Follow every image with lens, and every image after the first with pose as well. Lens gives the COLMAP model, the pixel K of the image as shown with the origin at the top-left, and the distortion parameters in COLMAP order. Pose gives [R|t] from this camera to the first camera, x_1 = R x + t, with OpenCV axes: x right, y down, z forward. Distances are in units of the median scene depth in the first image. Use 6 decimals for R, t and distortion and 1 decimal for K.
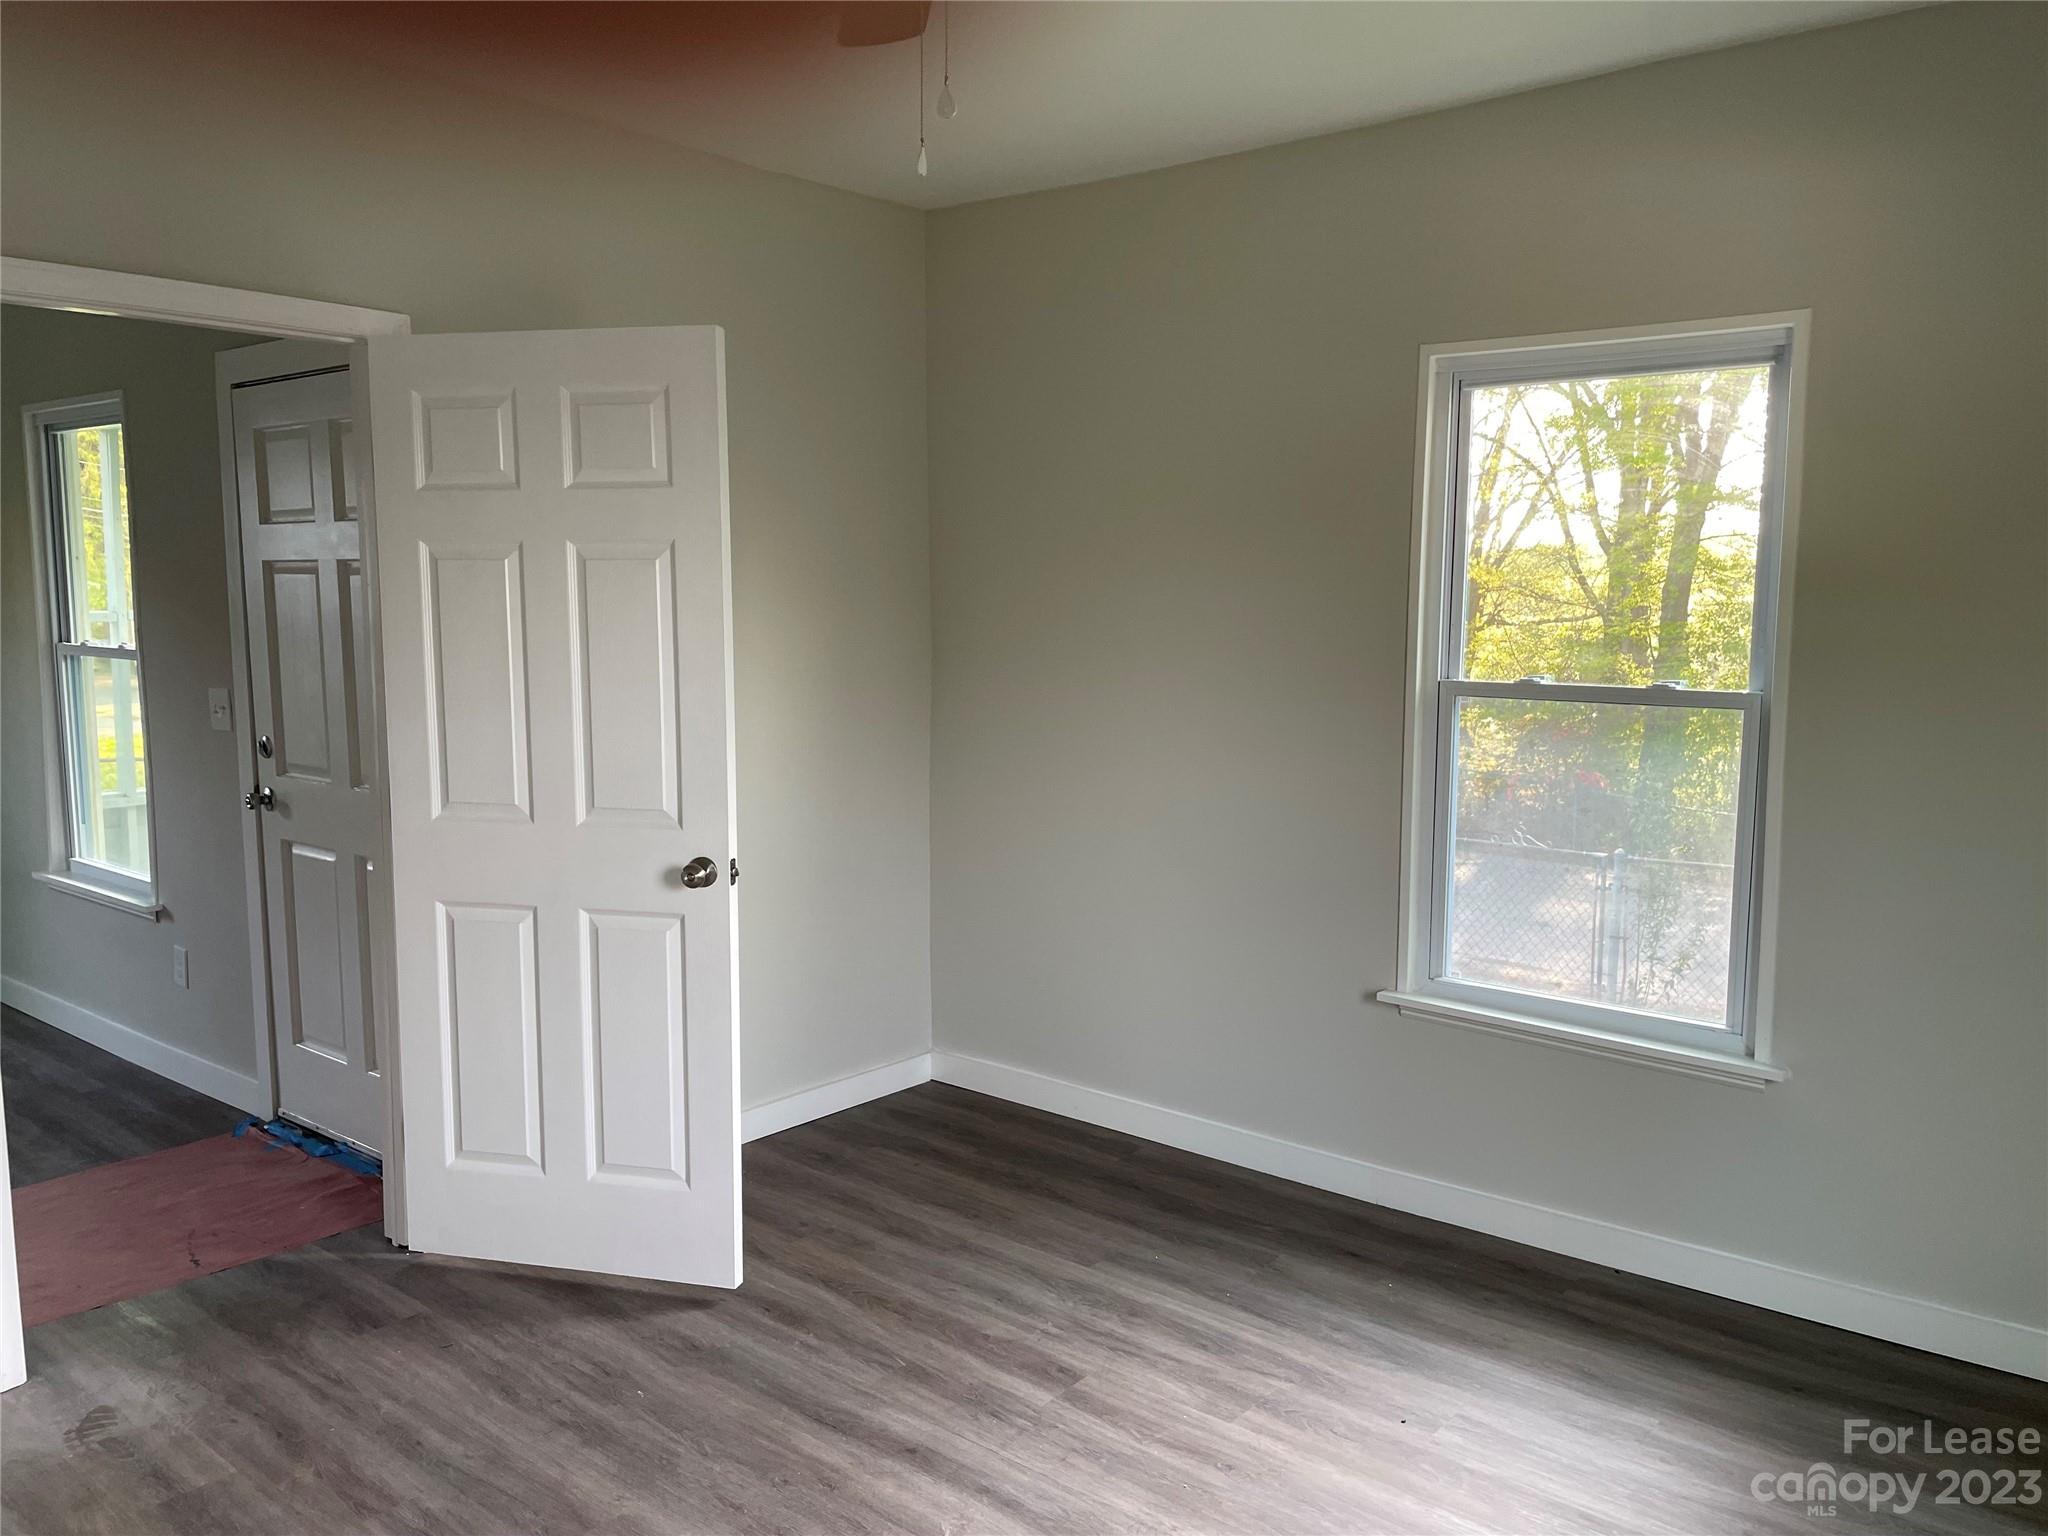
lens RADIAL K [[1575.8, 0, 1015.5], [0, 1575.8, 761.9], [0, 0, 1]] dist [0.068635, -0.085942]
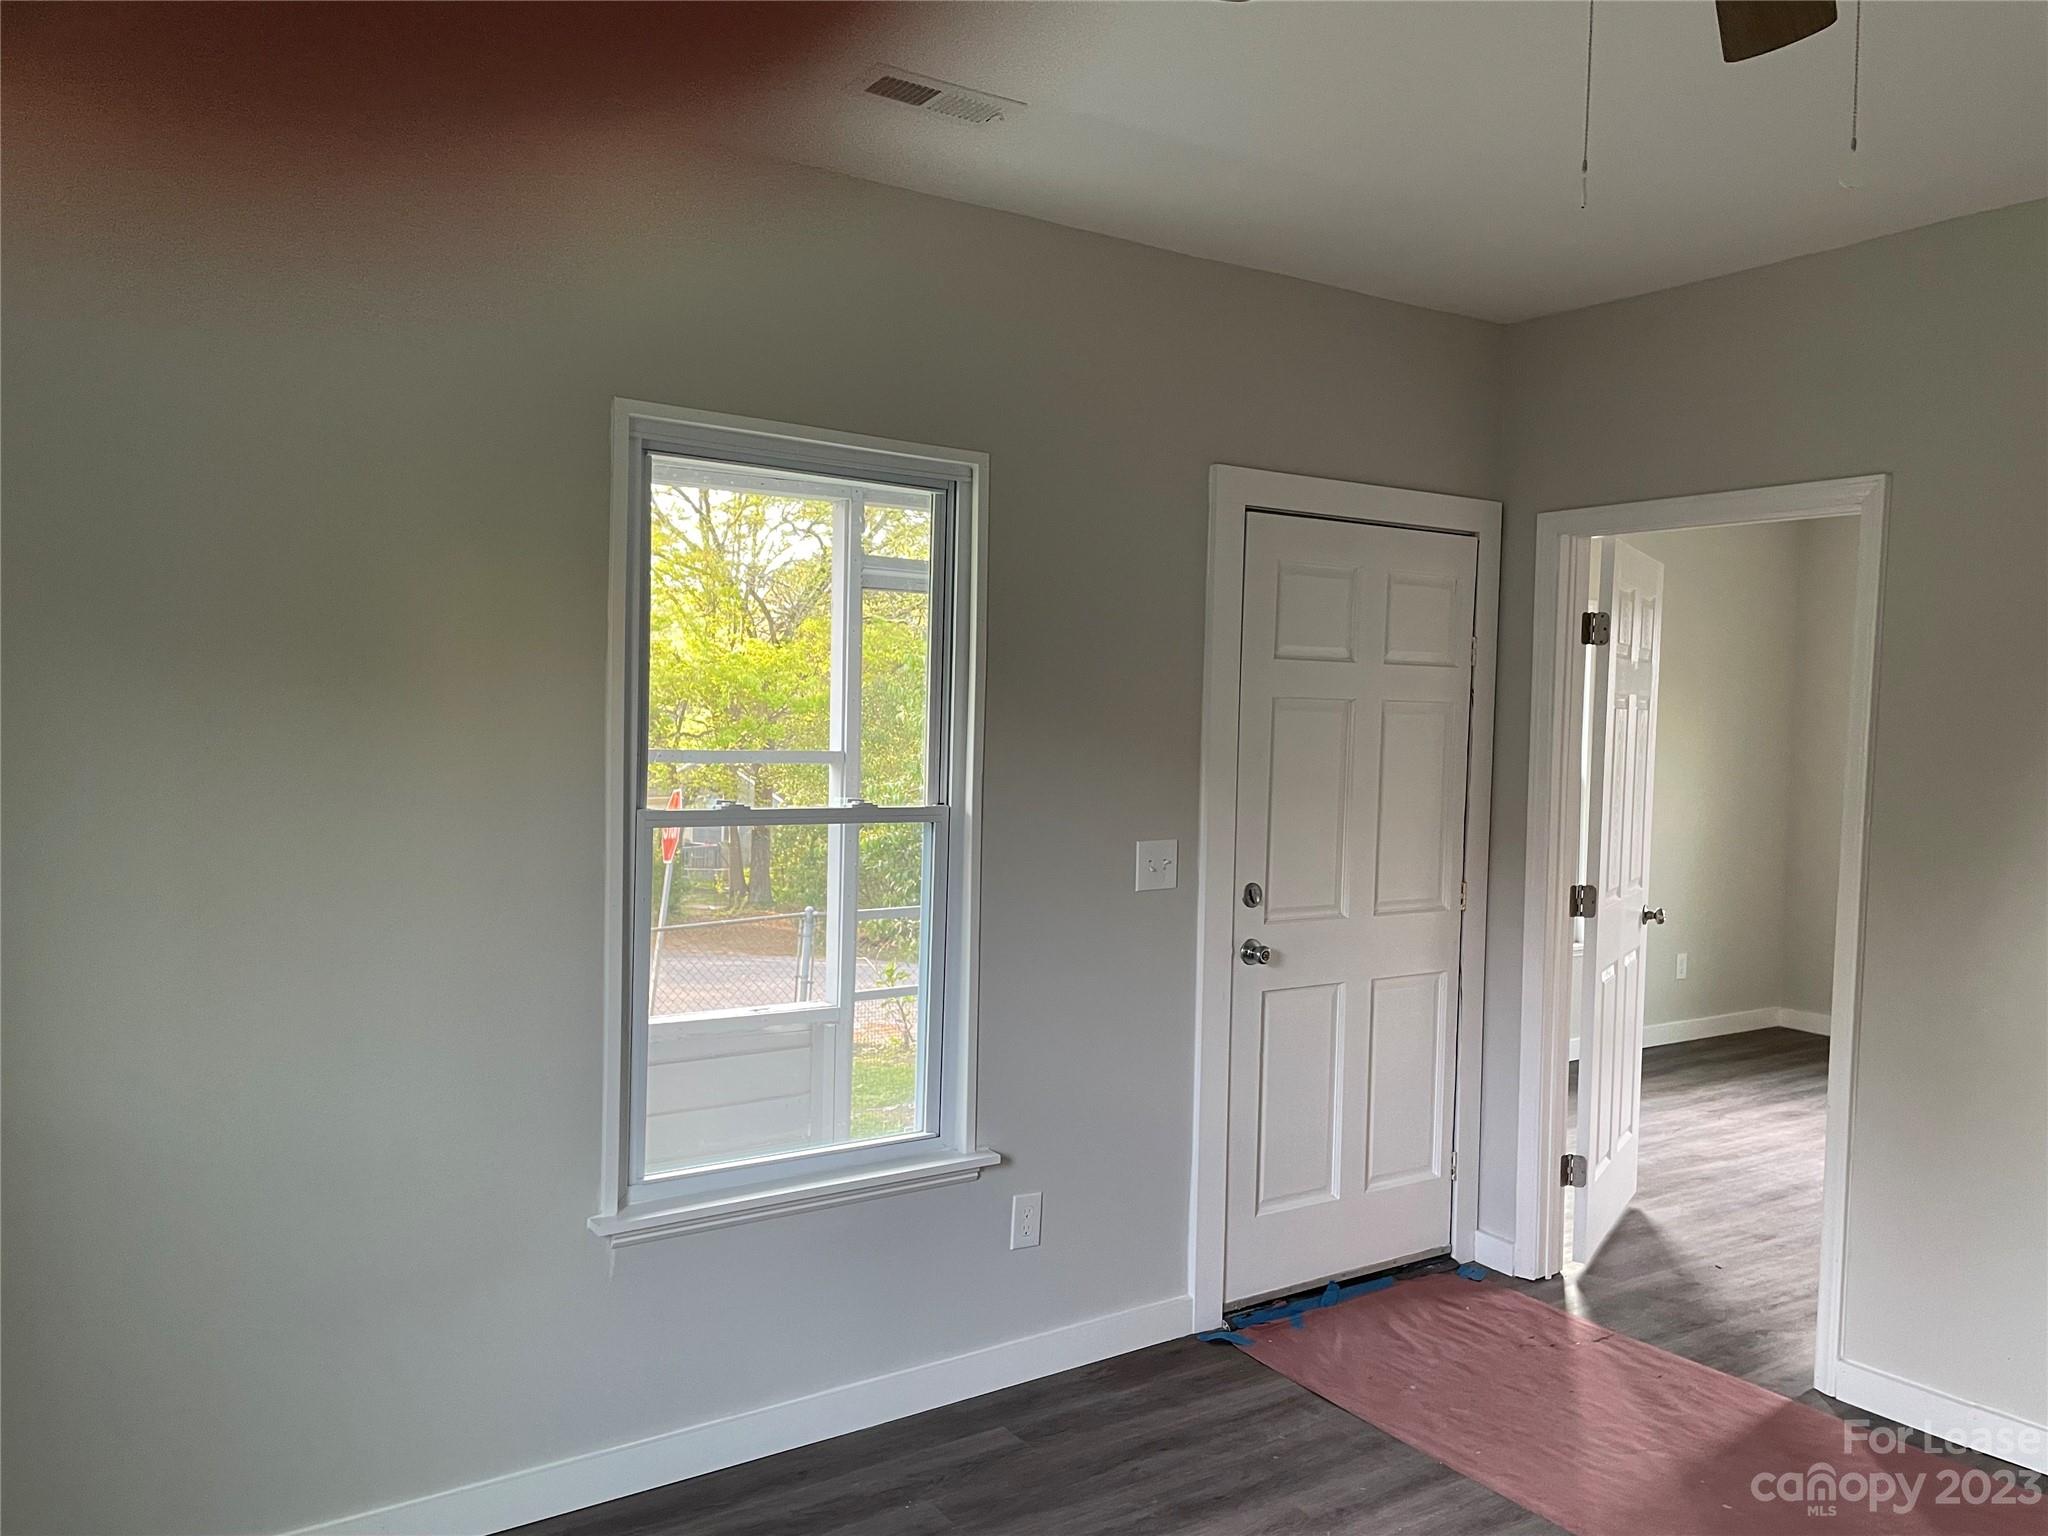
lens RADIAL K [[1575.8, 0, 1011.2], [0, 1575.8, 773.5], [0, 0, 1]] dist [0.068635, -0.085942]
pose [[0.277799, -0.026655, 0.960269, -1.421875], [0.108834, 0.994052, -0.003892, -0.092968], [-0.954454, 0.105591, 0.279048, 0.890434]]
